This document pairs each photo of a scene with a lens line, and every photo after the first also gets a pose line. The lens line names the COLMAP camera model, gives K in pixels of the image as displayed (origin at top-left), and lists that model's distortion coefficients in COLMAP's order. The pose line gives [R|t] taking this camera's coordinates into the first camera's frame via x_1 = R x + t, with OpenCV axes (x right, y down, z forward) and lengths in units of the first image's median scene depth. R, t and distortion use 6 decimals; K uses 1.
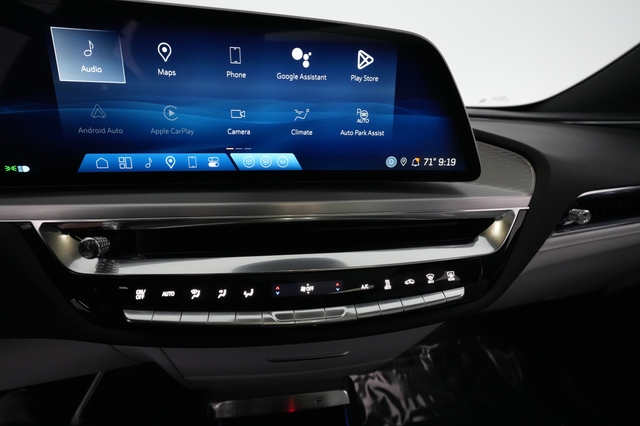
lens RADIAL K [[323.5, 0, 320.8], [0, 323.5, 211.1], [0, 0, 1]] dist [0.000370, 0.004249]
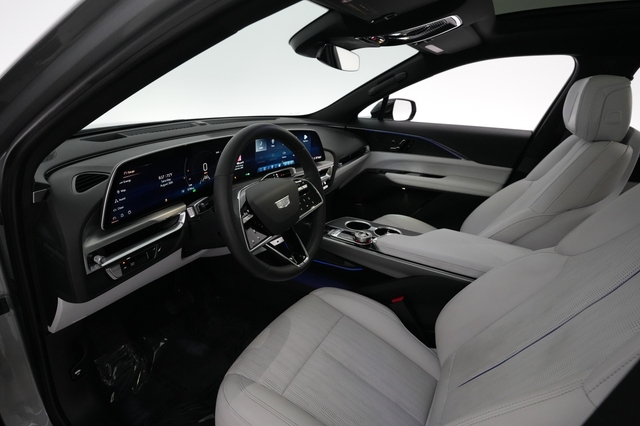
lens RADIAL K [[323.5, 0, 321.0], [0, 323.5, 213.1], [0, 0, 1]] dist [0.000370, 0.004249]
pose [[0.723417, -0.237561, 0.648254, -2.685153], [0.134553, 0.969446, 0.205112, -0.328508], [-0.677173, -0.061157, 0.733278, -2.317190]]
